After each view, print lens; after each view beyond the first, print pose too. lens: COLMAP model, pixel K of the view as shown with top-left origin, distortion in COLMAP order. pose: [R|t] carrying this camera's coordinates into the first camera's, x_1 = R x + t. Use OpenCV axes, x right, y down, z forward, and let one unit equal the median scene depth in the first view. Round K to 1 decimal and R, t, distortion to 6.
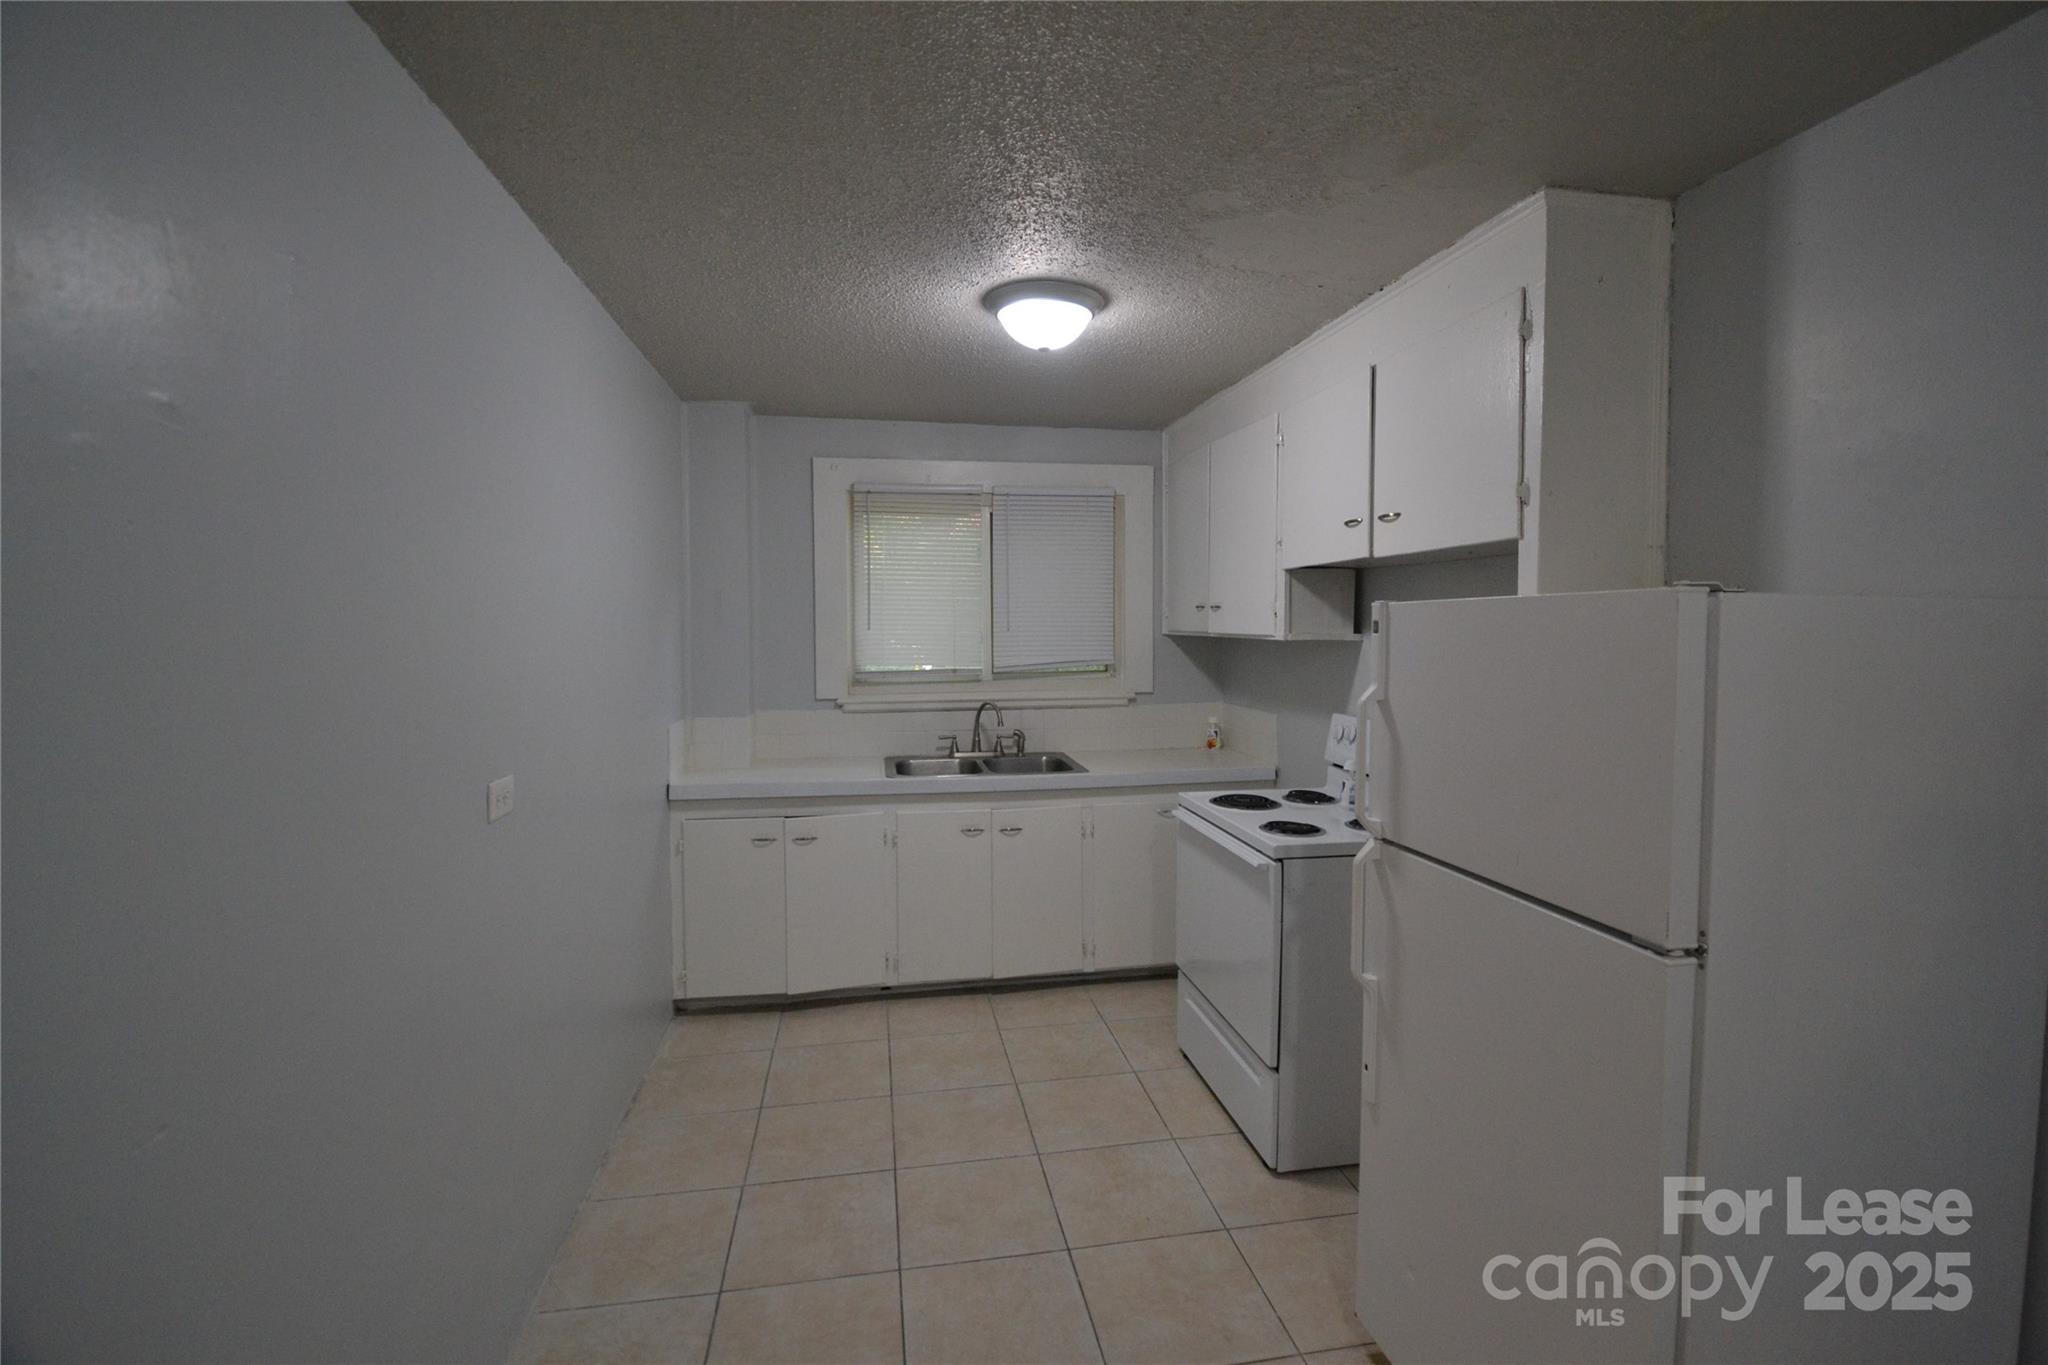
lens RADIAL K [[910.8, 0, 1038.0], [0, 910.8, 656.2], [0, 0, 1]] dist [0.028792, -0.035017]
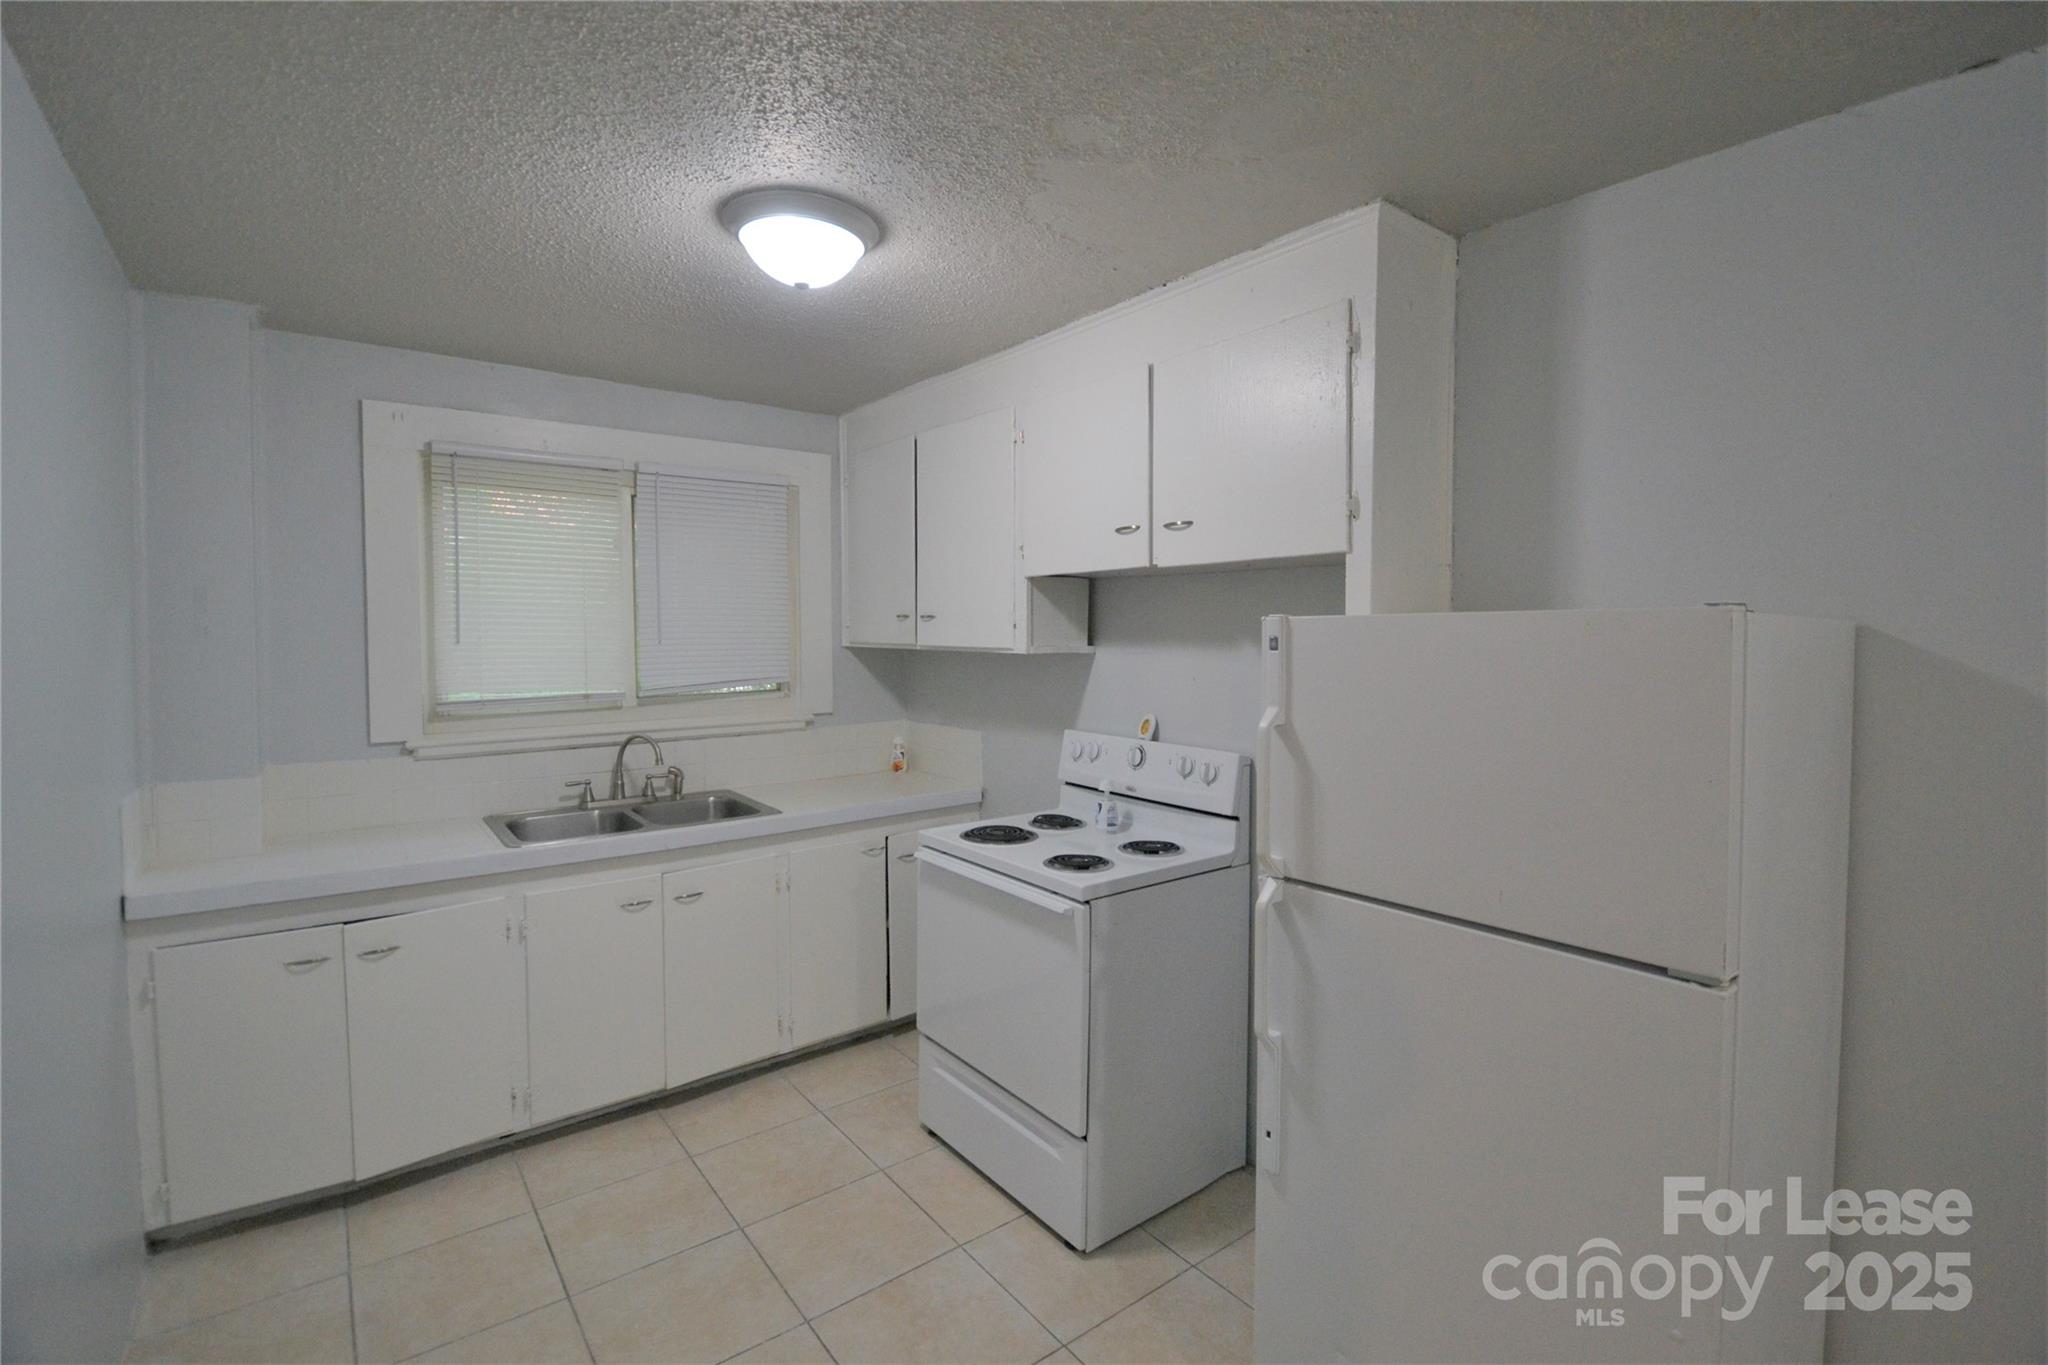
lens RADIAL K [[910.8, 0, 1038.0], [0, 910.8, 656.2], [0, 0, 1]] dist [0.028792, -0.035017]
pose [[0.886346, -0.013624, 0.462822, -0.131095], [0.017075, 0.999849, -0.003266, -0.010538], [-0.462708, 0.010797, 0.886445, 0.159304]]
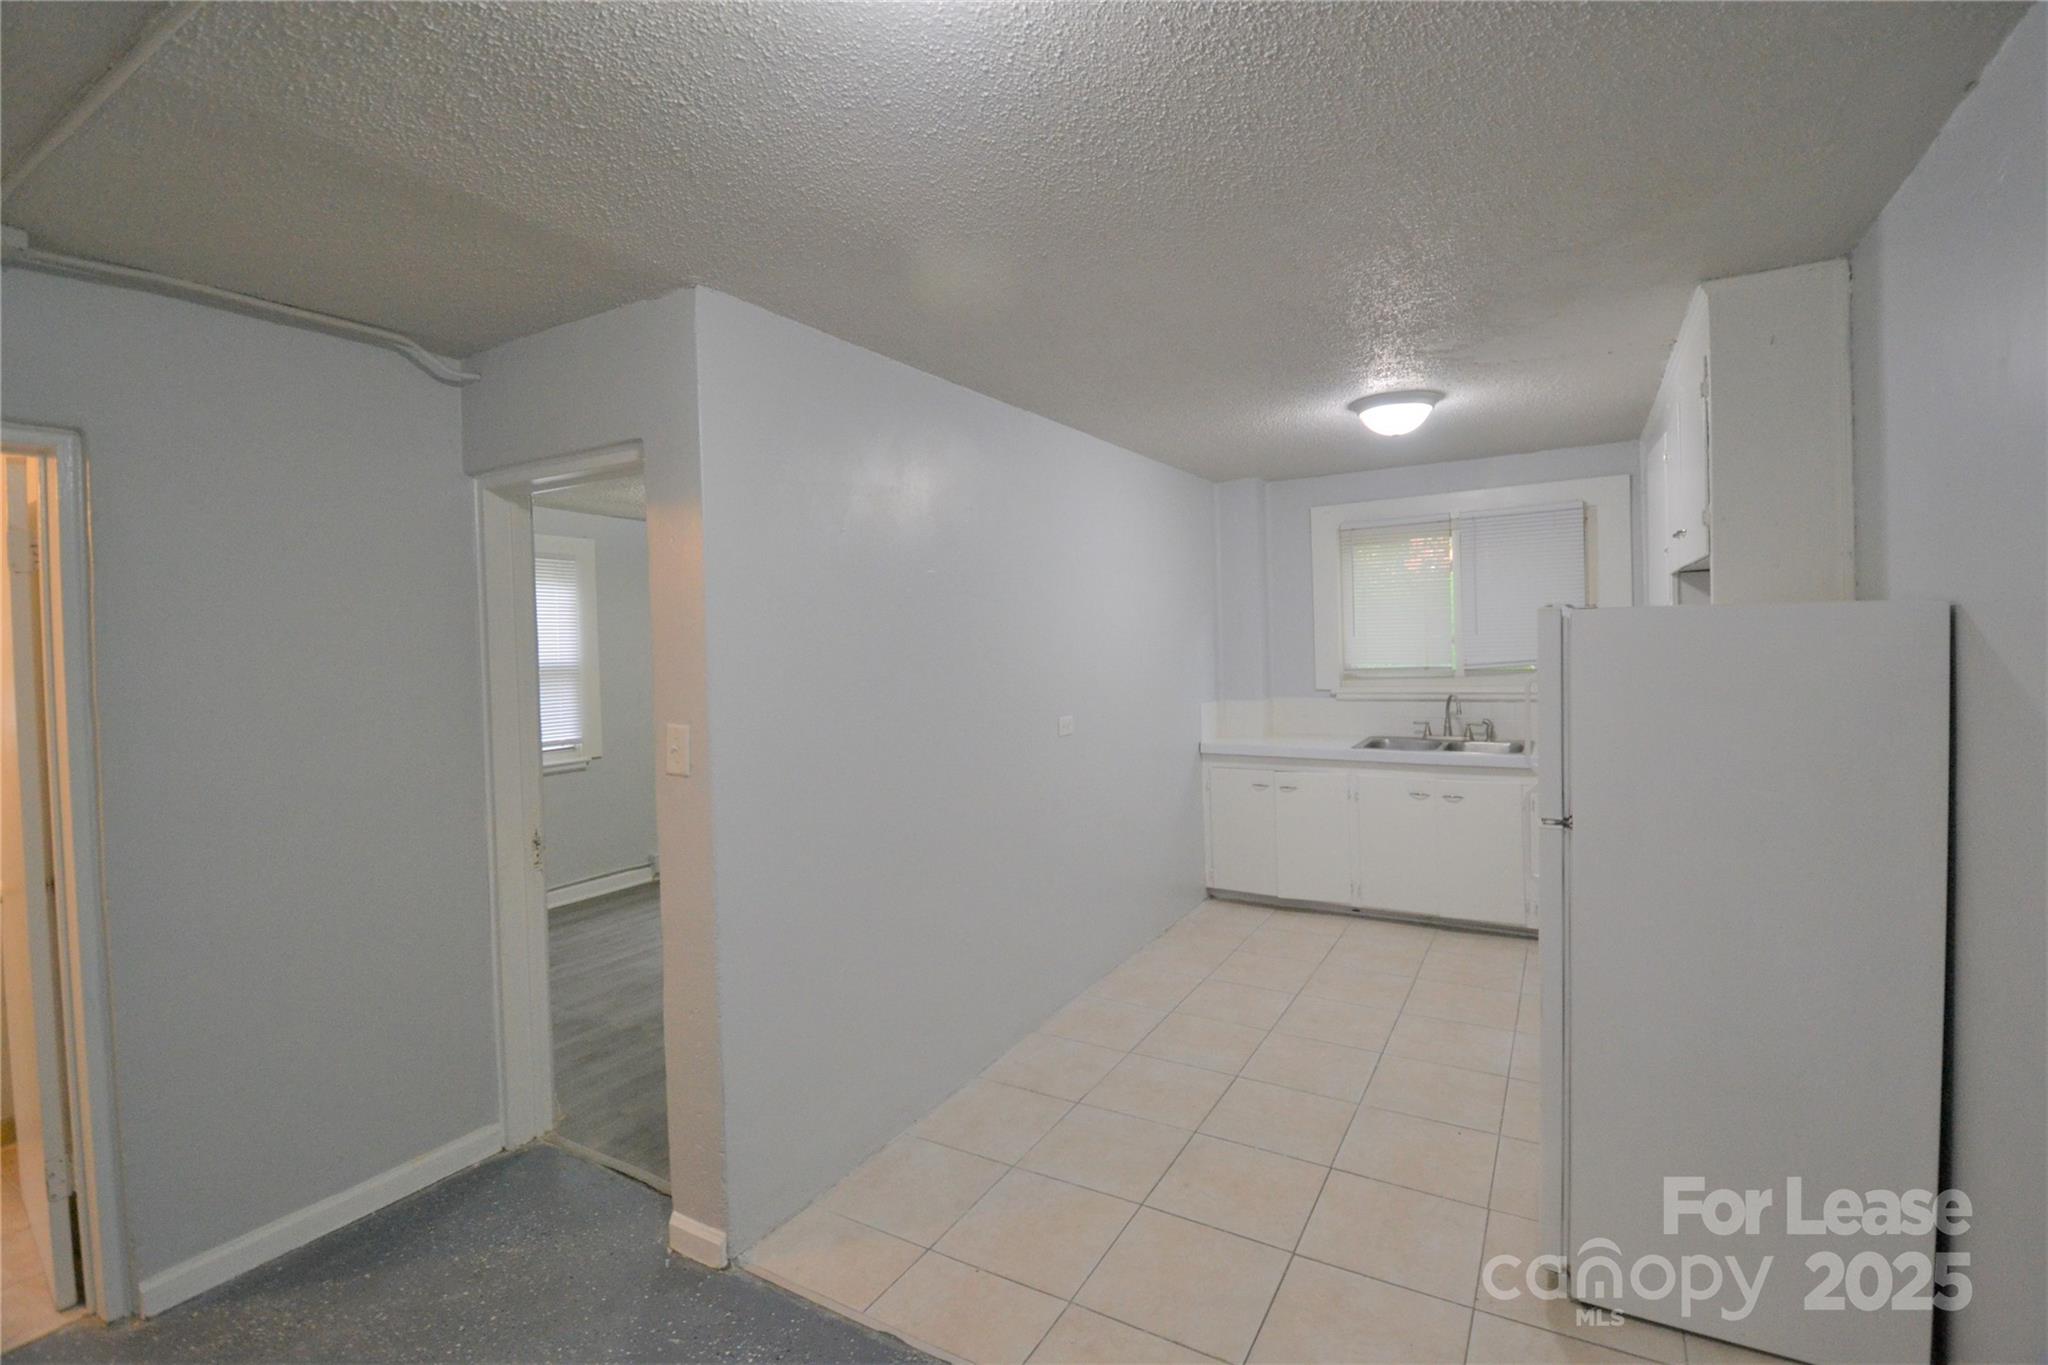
lens RADIAL K [[913.6, 0, 1035.2], [0, 913.6, 656.0], [0, 0, 1]] dist [0.024080, -0.027840]
pose [[0.755636, -0.009146, -0.654928, 0.370655], [0.004930, 0.999954, -0.008276, 0.008600], [0.654974, 0.003025, 0.755646, -0.311537]]
